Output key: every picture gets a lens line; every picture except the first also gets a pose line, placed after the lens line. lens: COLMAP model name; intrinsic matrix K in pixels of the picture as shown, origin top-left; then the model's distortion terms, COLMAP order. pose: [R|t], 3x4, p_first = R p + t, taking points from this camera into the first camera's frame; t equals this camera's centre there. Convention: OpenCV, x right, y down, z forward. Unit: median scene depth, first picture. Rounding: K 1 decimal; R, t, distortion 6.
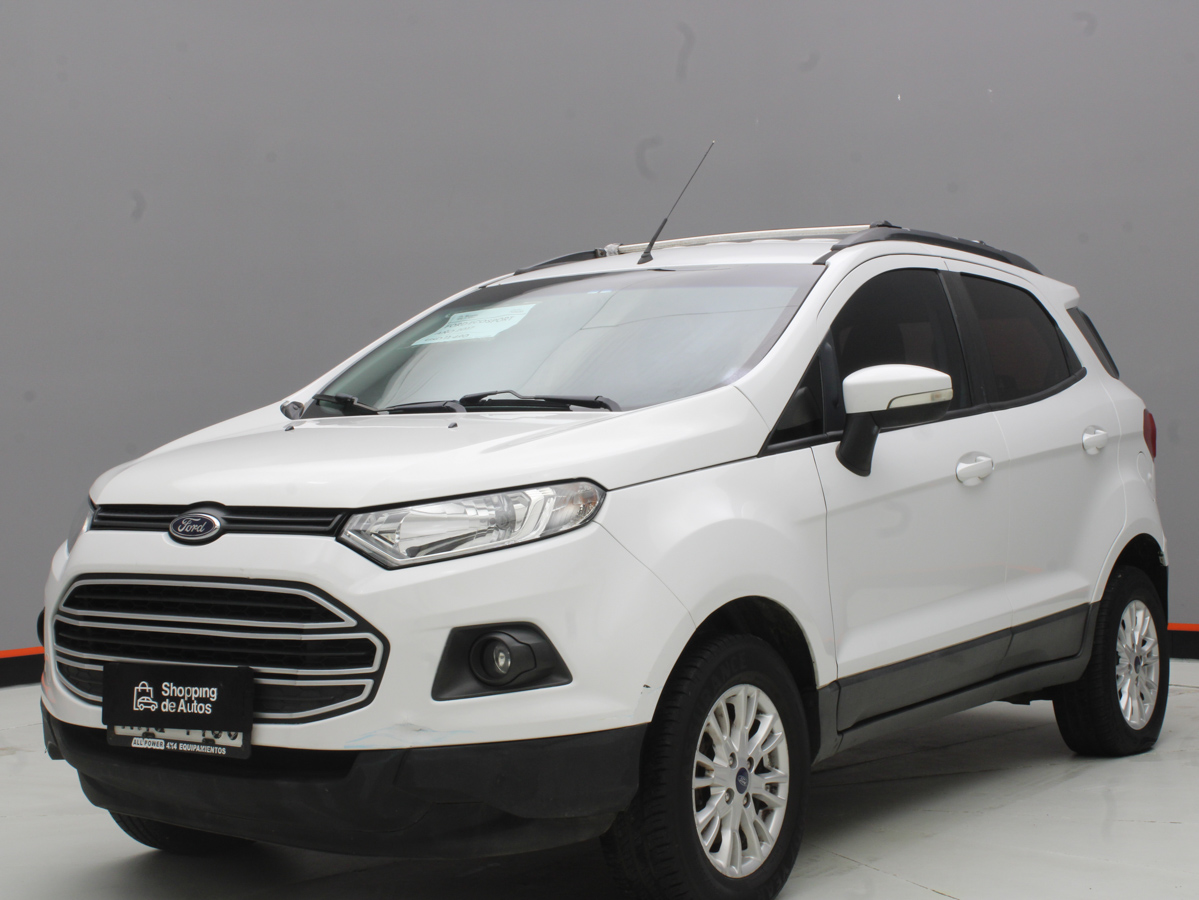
lens RADIAL K [[2031.0, 0, 599.5], [0, 2031.0, 450.0], [0, 0, 1]] dist [-0.041164, -0.069554]
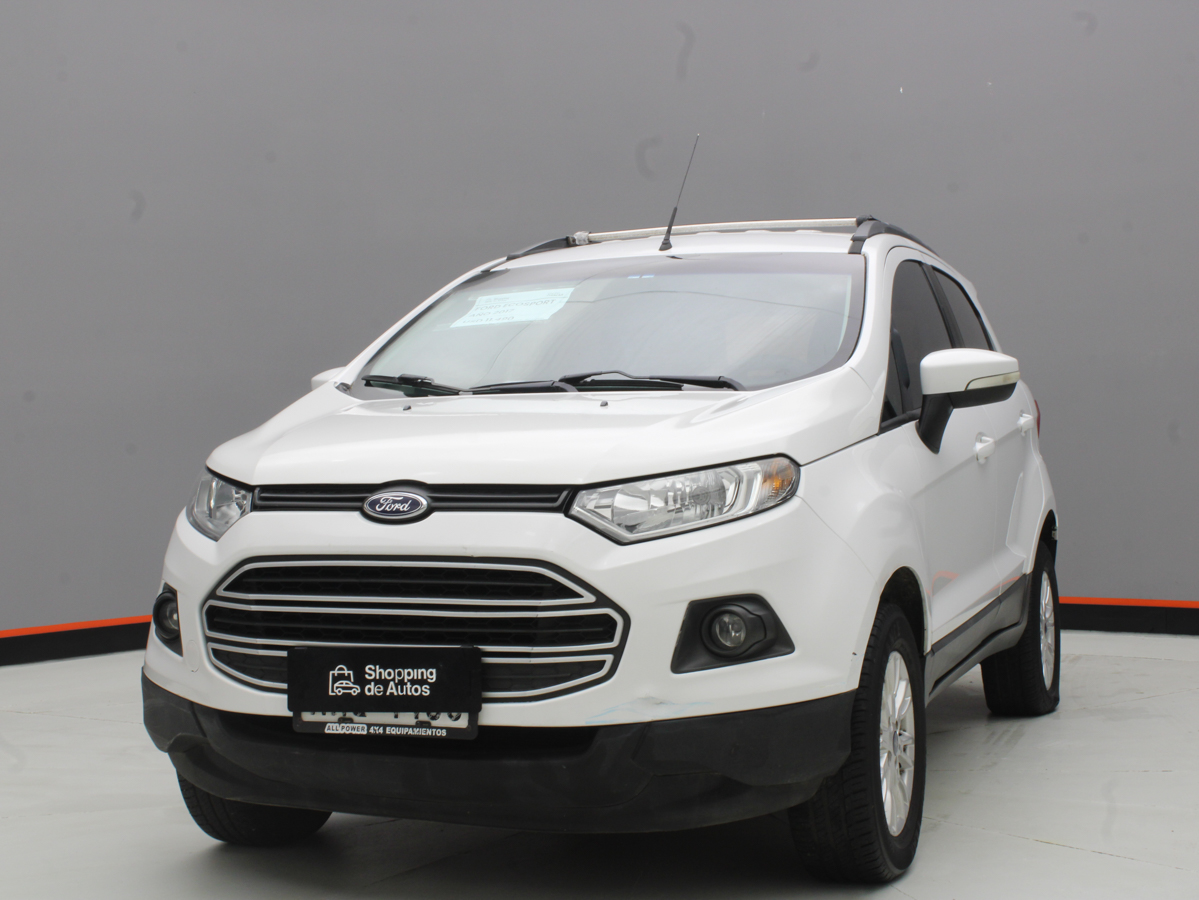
lens RADIAL K [[1968.9, 0, 599.5], [0, 1968.9, 450.0], [0, 0, 1]] dist [-0.047734, -0.062043]
pose [[0.971638, -0.003907, 0.236443, -0.329113], [0.003445, 0.999991, 0.002365, 0.009080], [-0.236450, -0.001484, 0.971643, 0.052849]]
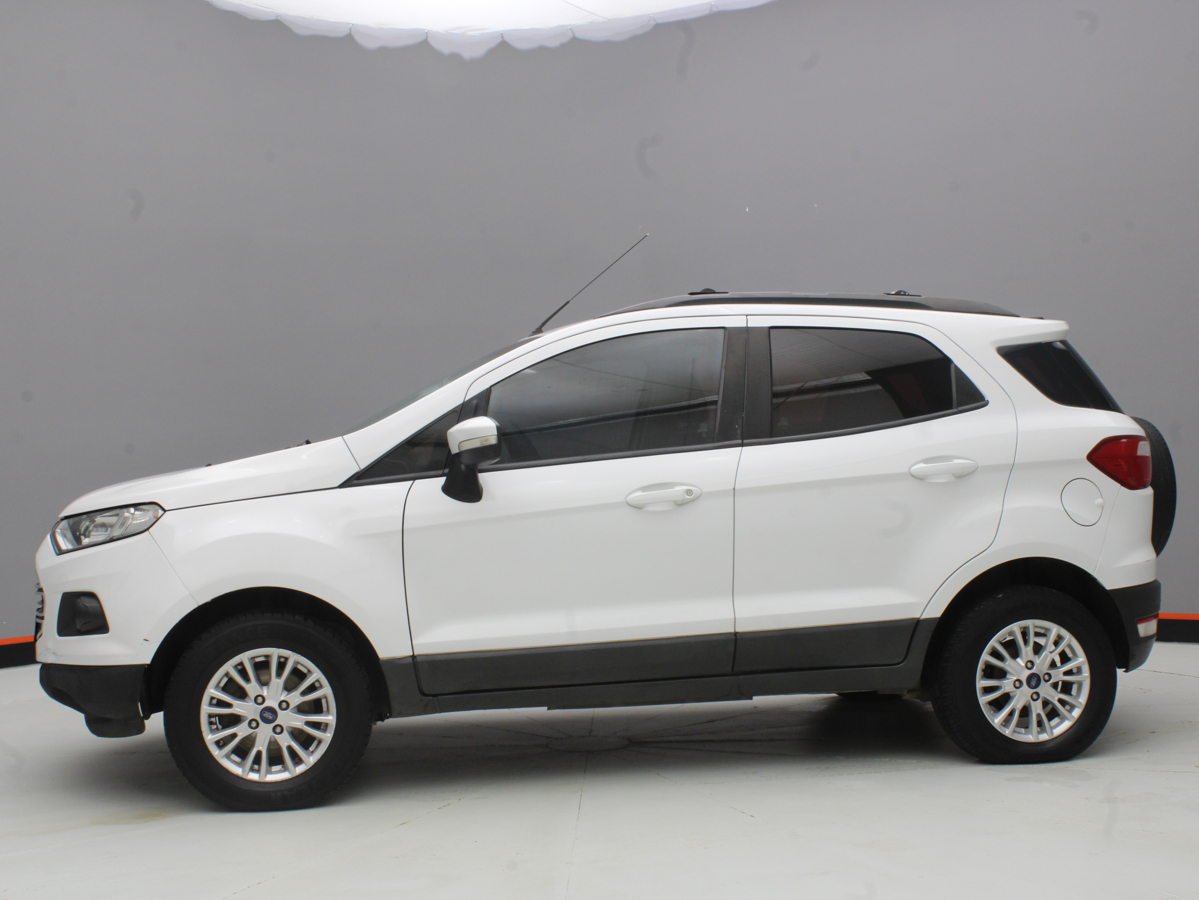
lens RADIAL K [[1609.9, 0, 599.5], [0, 1609.9, 450.0], [0, 0, 1]] dist [-0.141051, -0.029713]
pose [[0.695852, -0.006508, -0.718156, 1.077826], [0.006125, 0.999976, -0.003127, -0.019844], [0.718159, -0.002223, 0.695875, 0.400984]]
